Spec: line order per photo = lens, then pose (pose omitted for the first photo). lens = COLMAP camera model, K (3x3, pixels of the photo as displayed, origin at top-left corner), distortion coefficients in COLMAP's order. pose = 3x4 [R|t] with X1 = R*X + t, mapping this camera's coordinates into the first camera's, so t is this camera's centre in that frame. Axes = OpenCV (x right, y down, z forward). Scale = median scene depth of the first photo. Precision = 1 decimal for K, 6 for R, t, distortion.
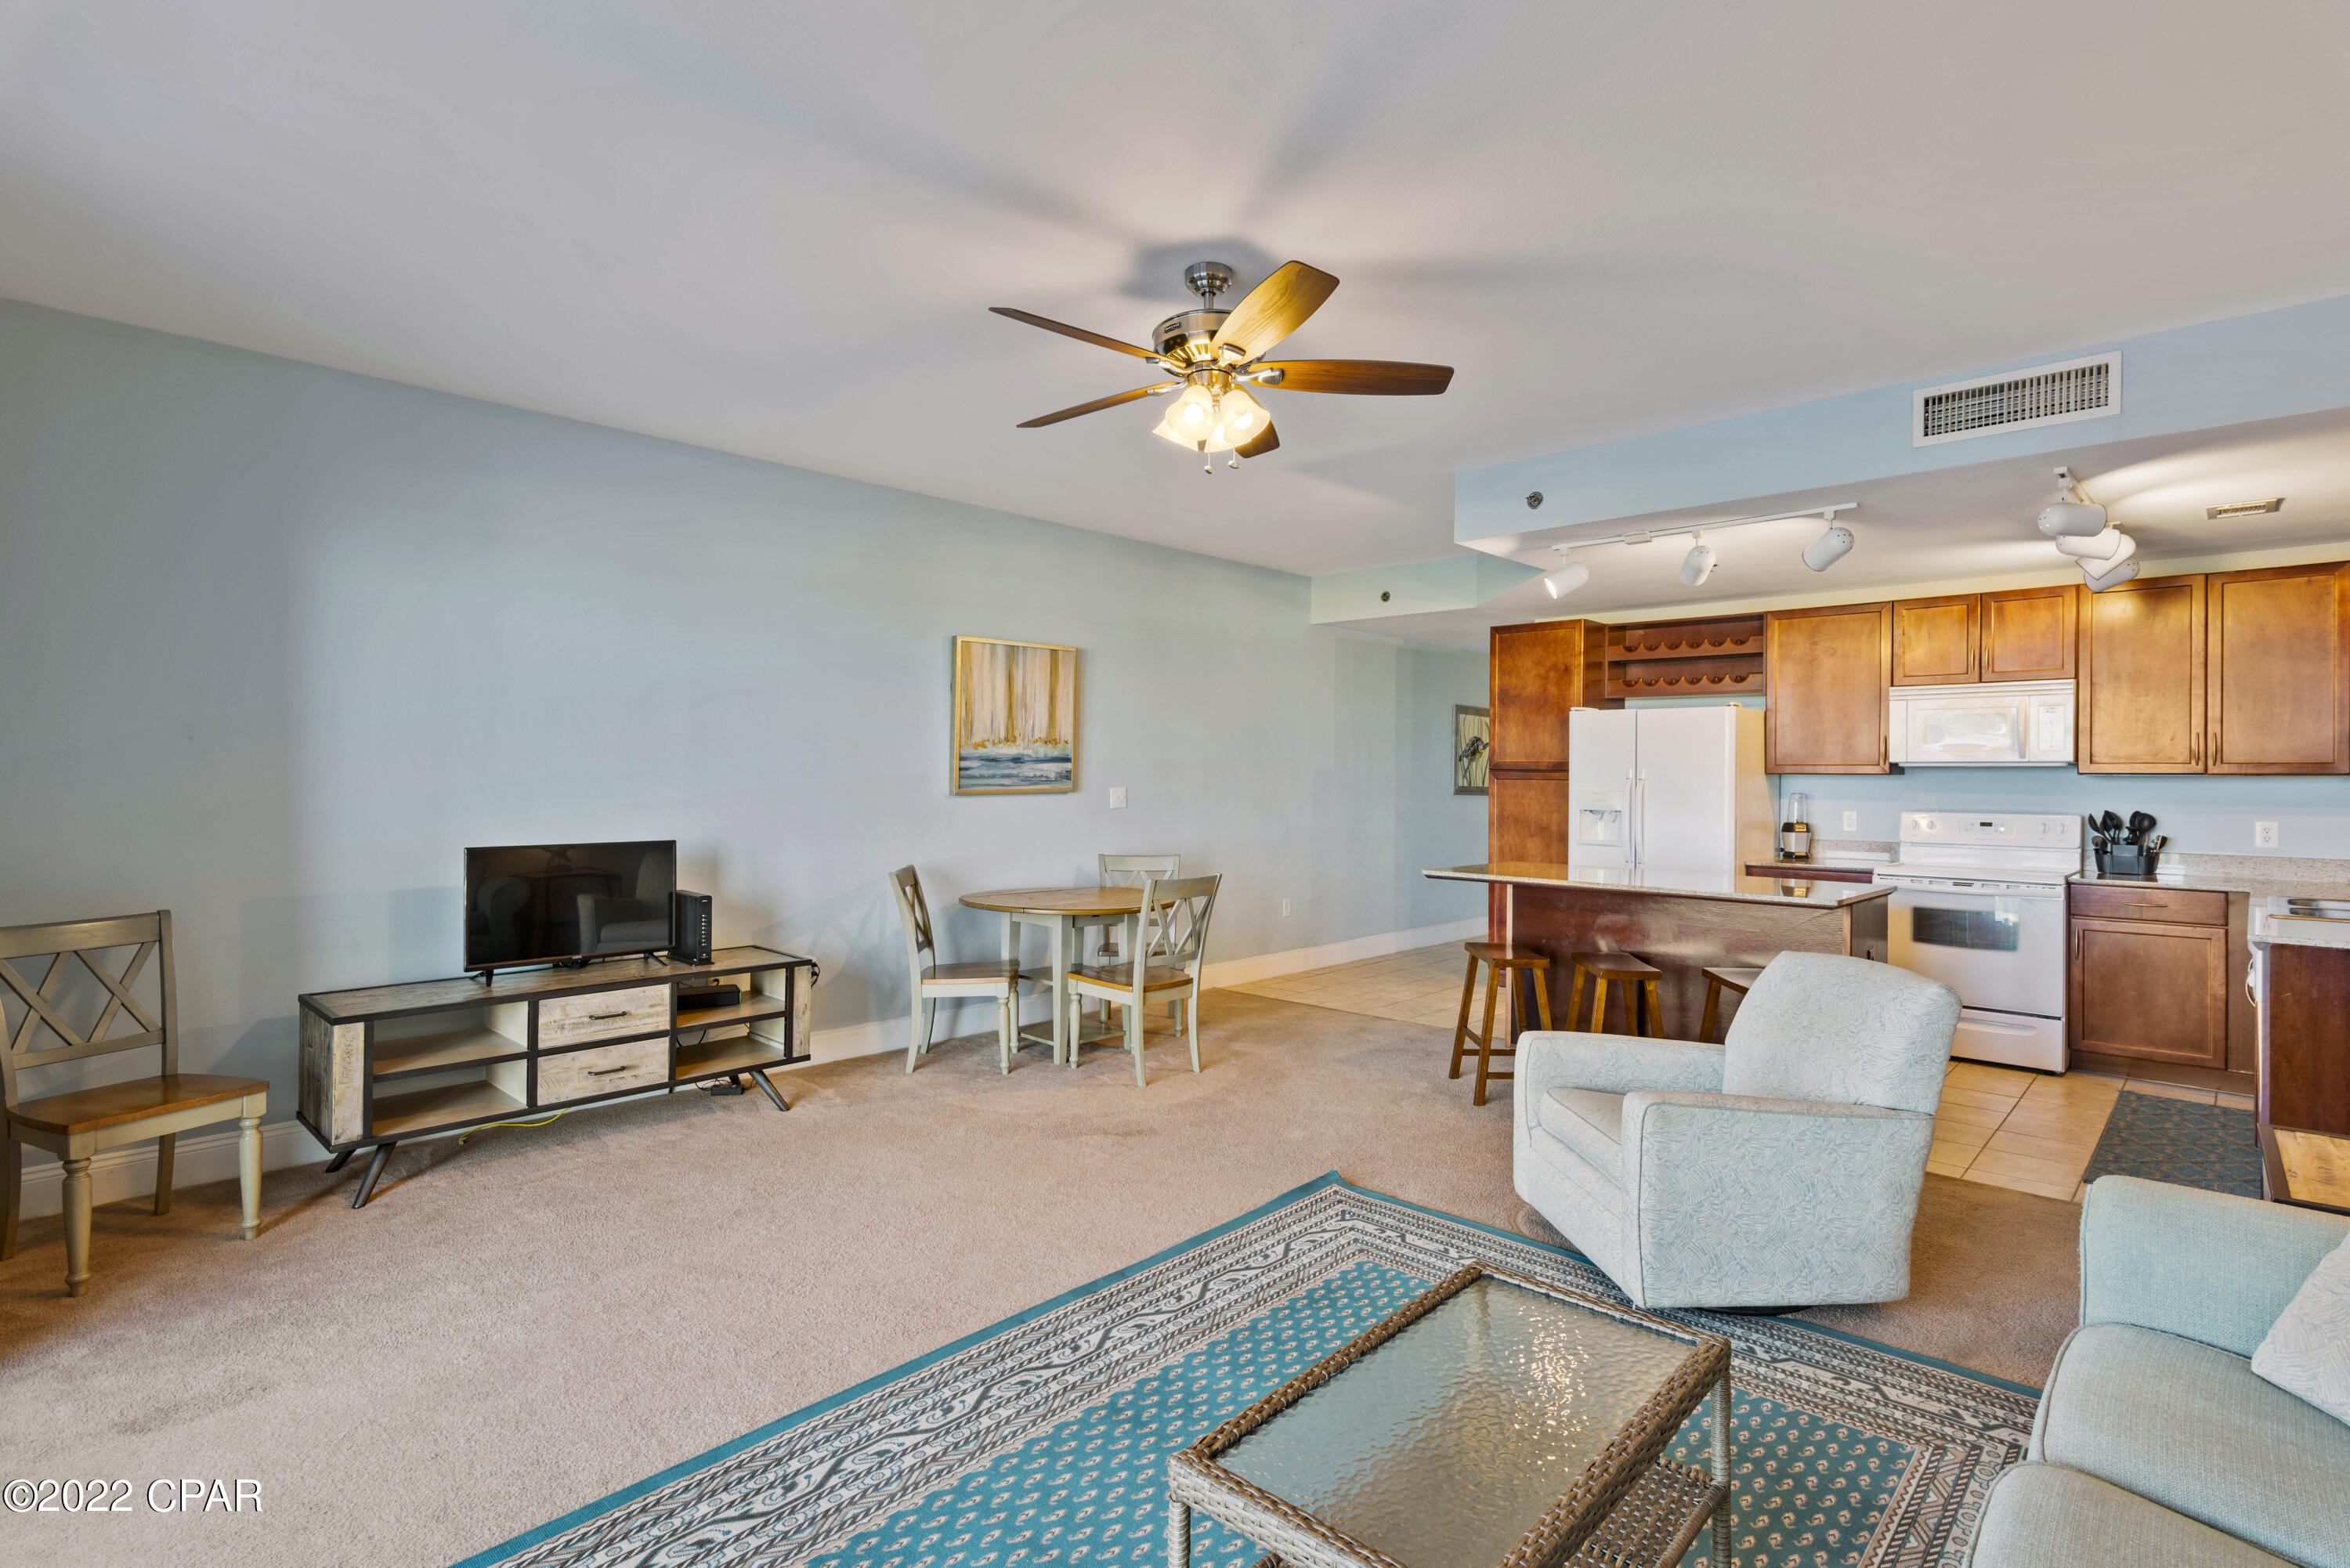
lens RADIAL K [[1139.7, 0, 1175.0], [0, 1139.7, 784.0], [0, 0, 1]] dist [-0.000988, -0.000137]
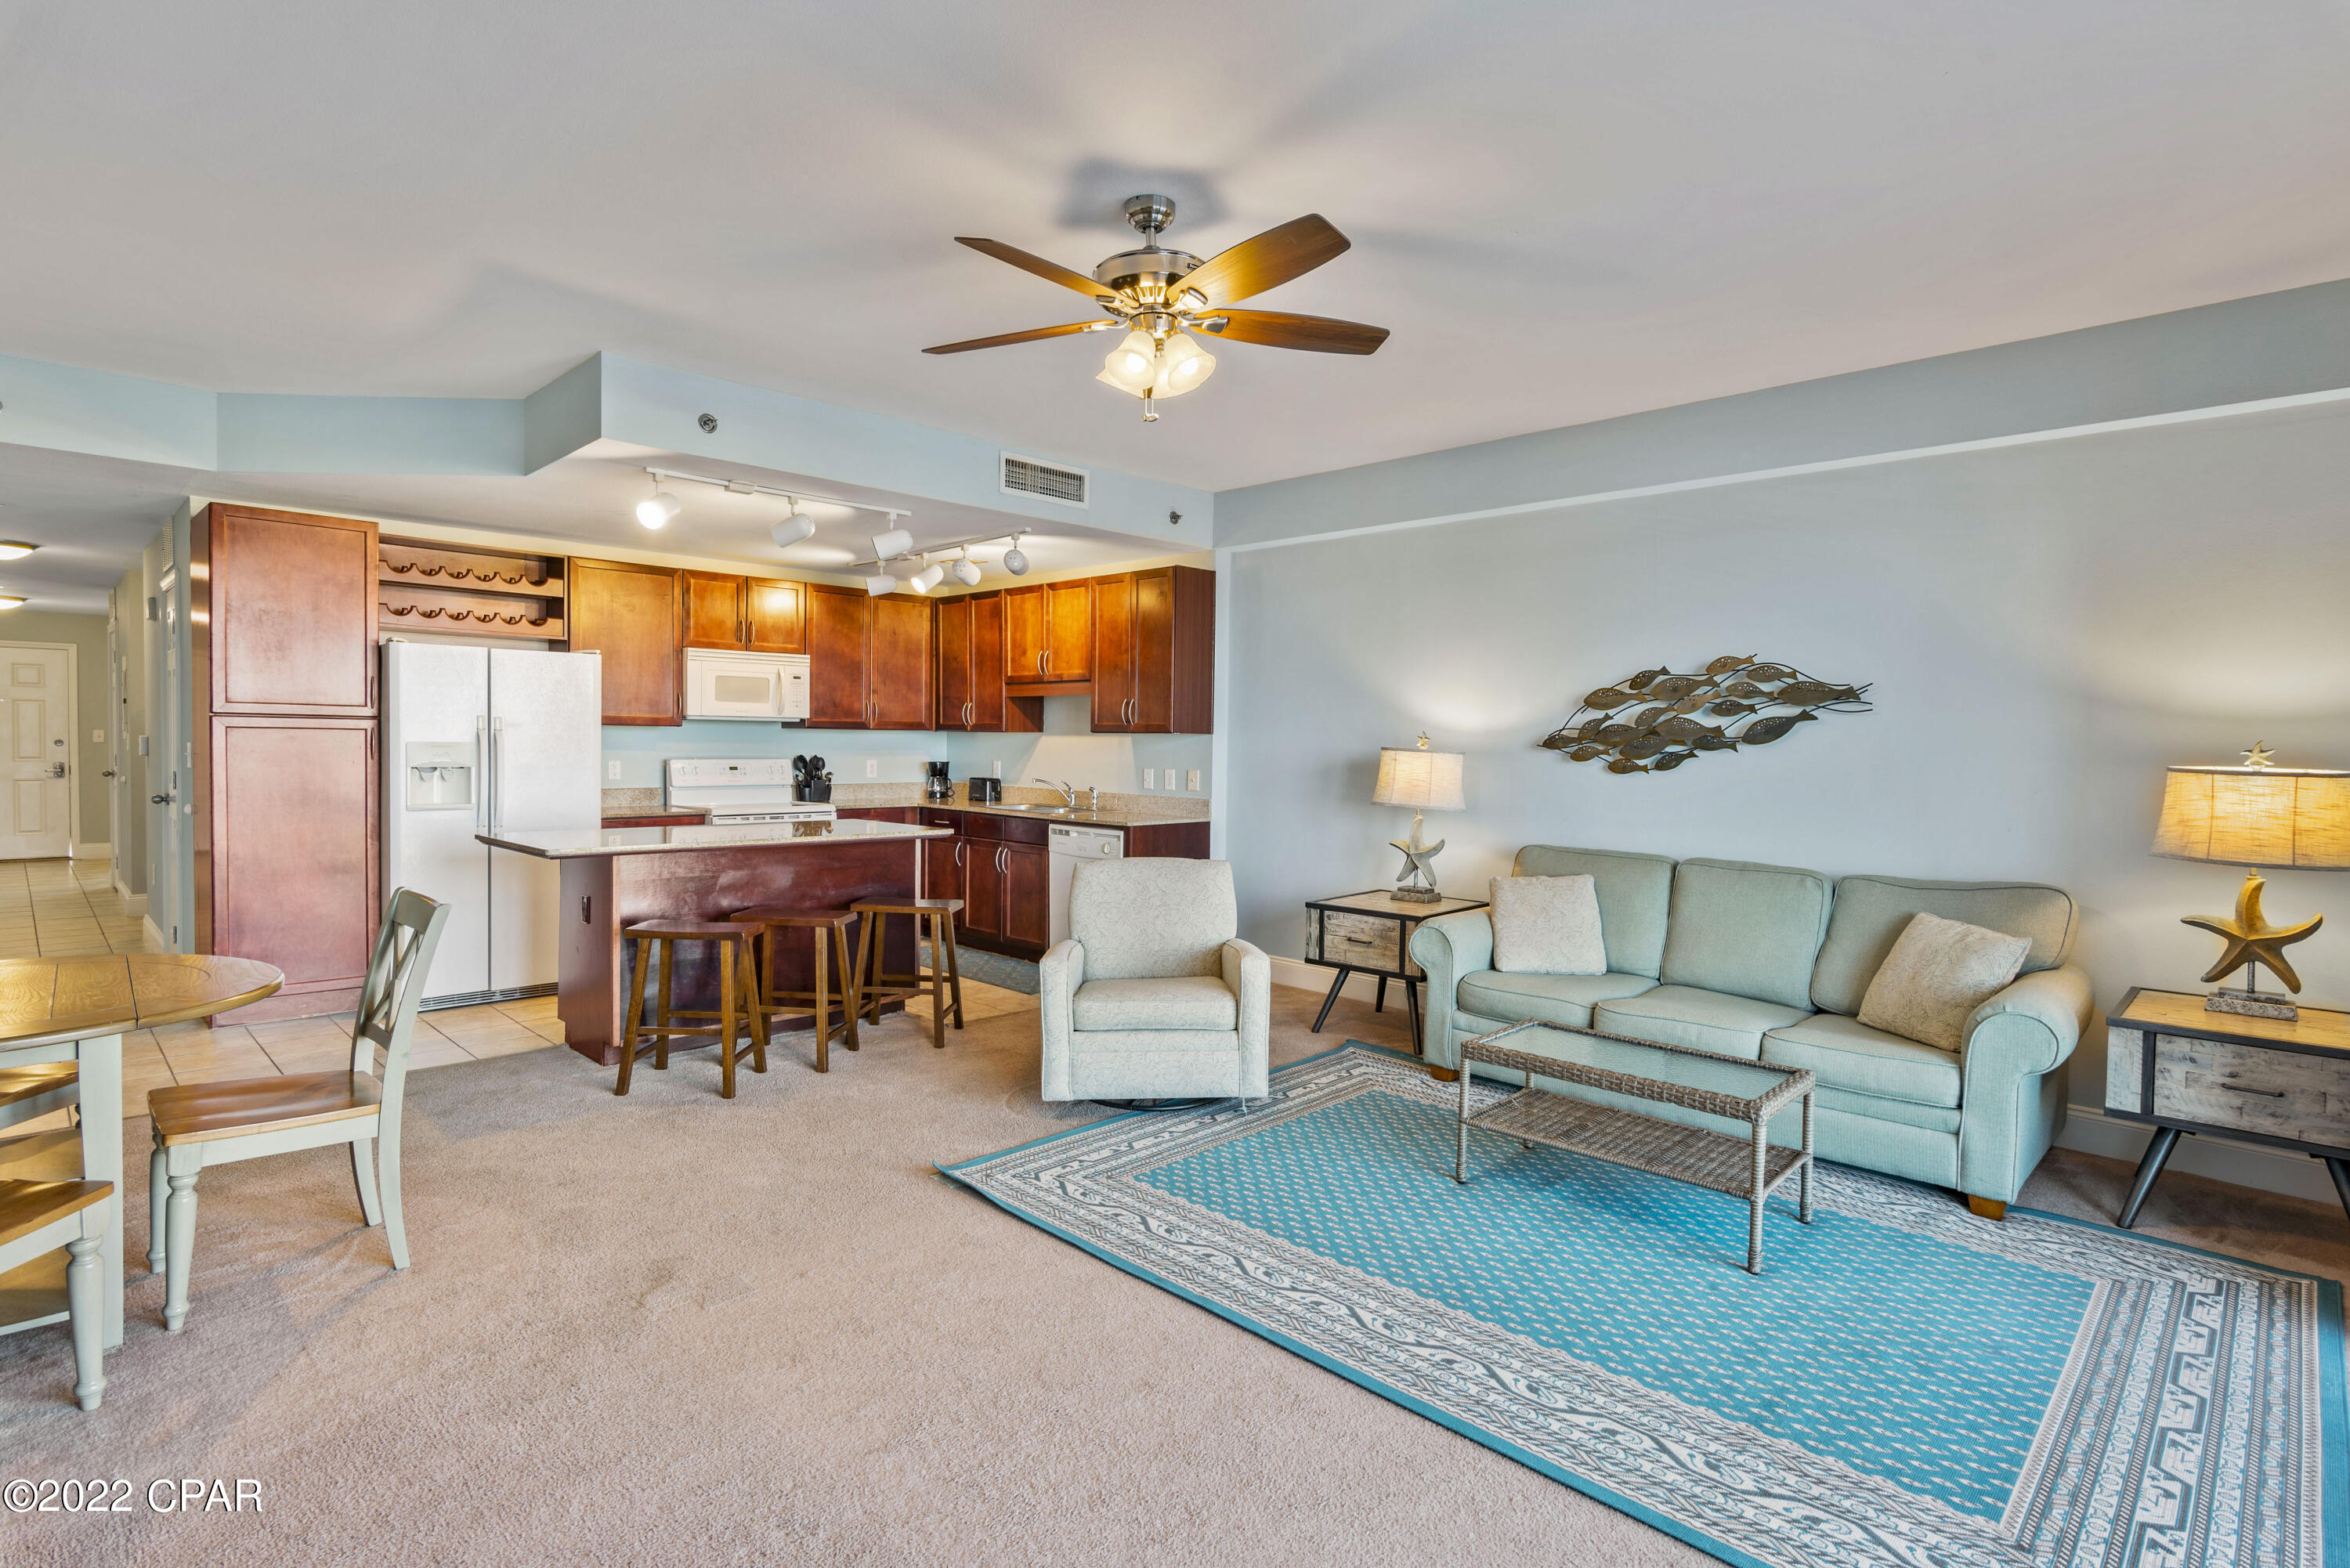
lens RADIAL K [[1166.4, 0, 1181.0], [0, 1166.4, 770.8], [0, 0, 1]] dist [0.000658, 0.000049]
pose [[0.018272, -0.033949, 0.999257, -0.595392], [-0.006235, 0.999400, 0.034068, -0.007930], [-0.999814, -0.006853, 0.018050, 0.591180]]
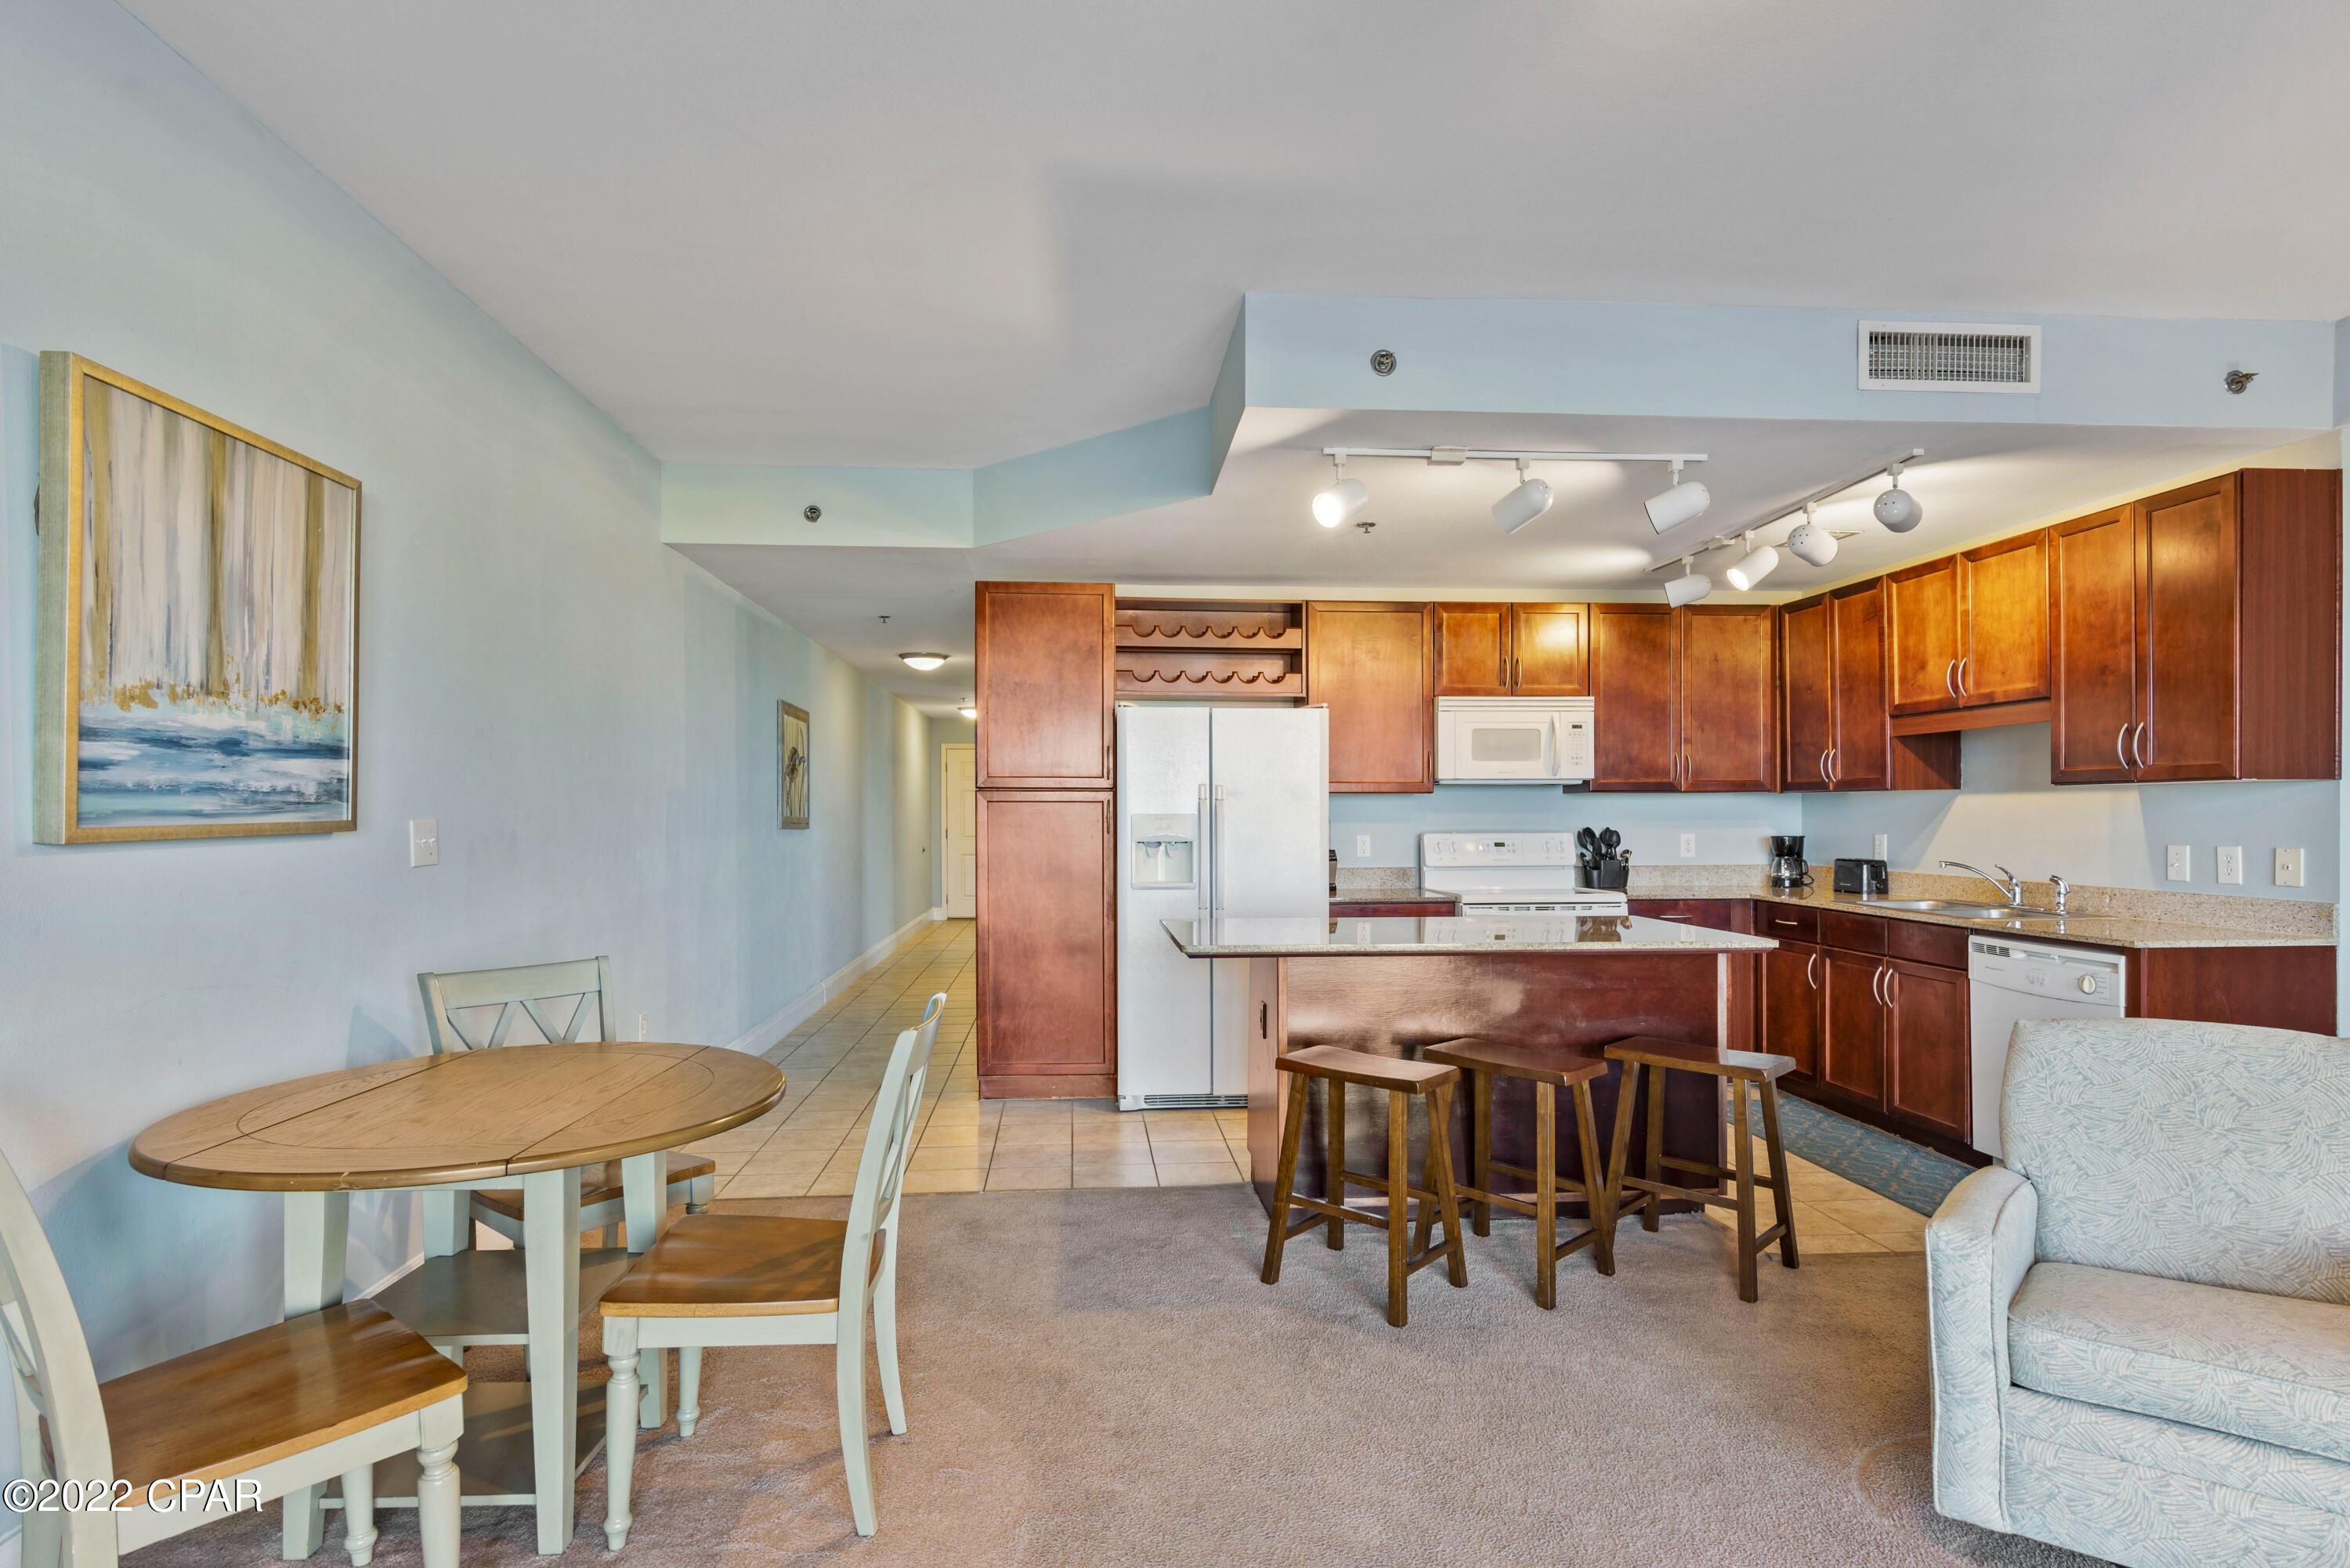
lens RADIAL K [[1203.8, 0, 1163.7], [0, 1203.8, 818.3], [0, 0, 1]] dist [0.003240, -0.000036]
pose [[0.669078, -0.012458, 0.743088, -0.274964], [0.013549, 0.999898, 0.004564, 0.005703], [-0.743069, 0.007014, 0.669178, 0.618639]]
